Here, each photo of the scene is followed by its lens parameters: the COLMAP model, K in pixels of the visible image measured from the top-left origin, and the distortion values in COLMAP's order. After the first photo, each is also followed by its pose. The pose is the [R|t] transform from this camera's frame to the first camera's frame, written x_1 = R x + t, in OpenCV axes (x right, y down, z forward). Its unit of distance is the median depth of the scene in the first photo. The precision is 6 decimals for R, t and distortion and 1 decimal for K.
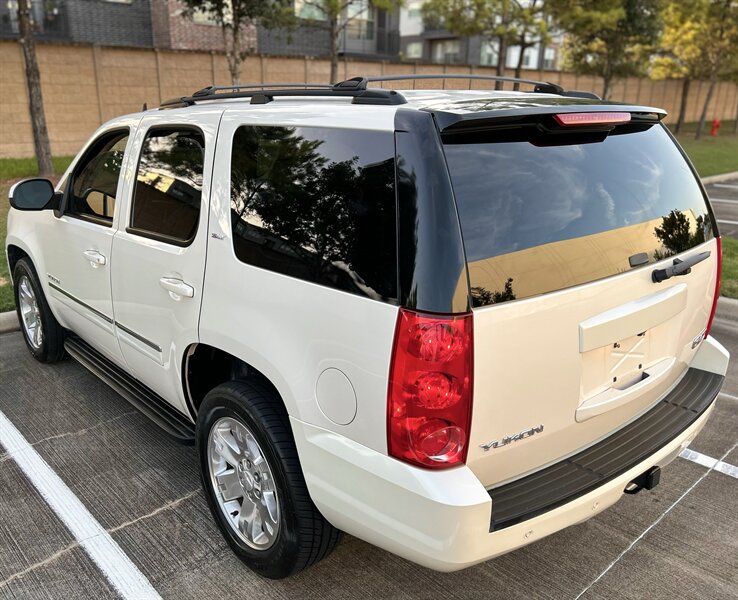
lens RADIAL K [[678.8, 0, 336.6], [0, 678.8, 318.4], [0, 0, 1]] dist [0.017021, -0.004218]
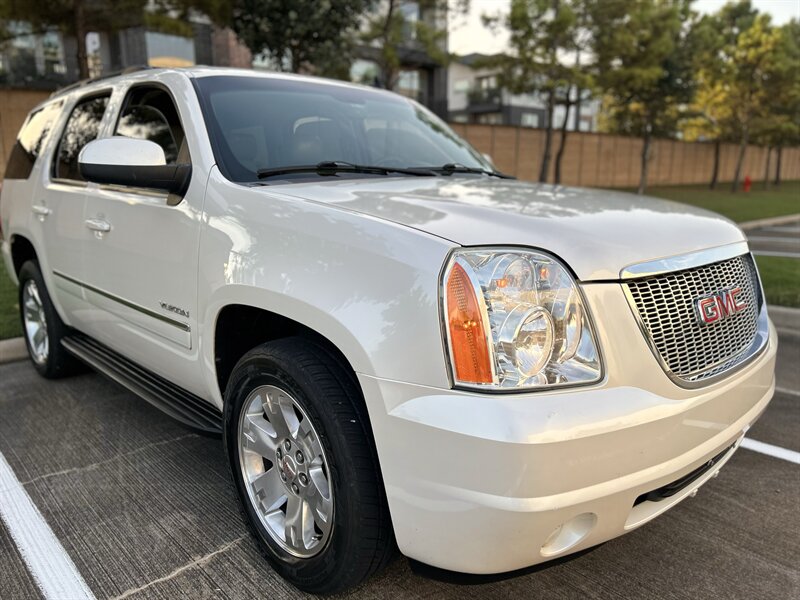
lens RADIAL K [[642.3, 0, 400.0], [0, 642.3, 300.0], [0, 0, 1]] dist [0.016103, -0.014055]
pose [[0.999767, -0.011792, 0.018056, -0.040632], [0.013858, 0.992806, -0.118927, 0.082694], [-0.016523, 0.119150, 0.992739, 0.285736]]
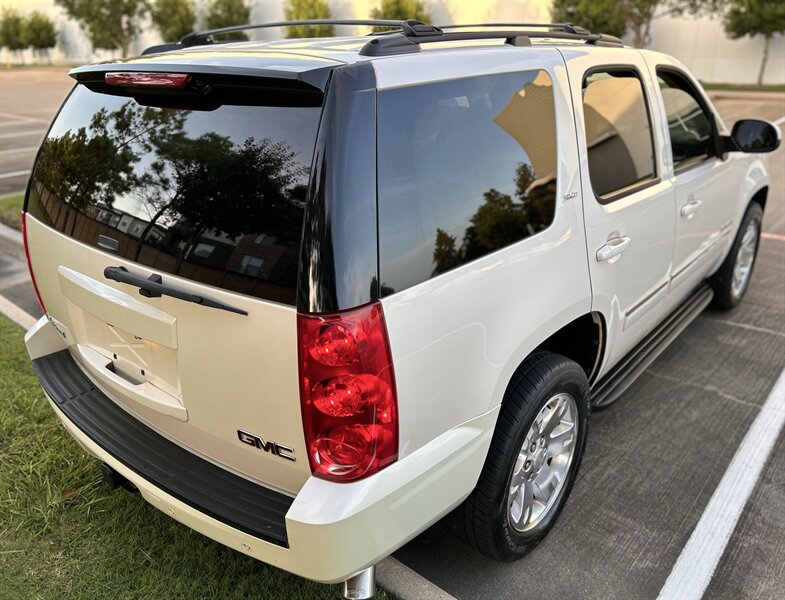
lens RADIAL K [[625.6, 0, 407.2], [0, 625.6, 295.9], [0, 0, 1]] dist [0.001271, 0.004449]
pose [[-0.170259, -0.359908, 0.917321, -1.261783], [0.321168, 0.859813, 0.396955, -0.517893], [-0.931592, 0.362199, -0.030800, 1.626472]]
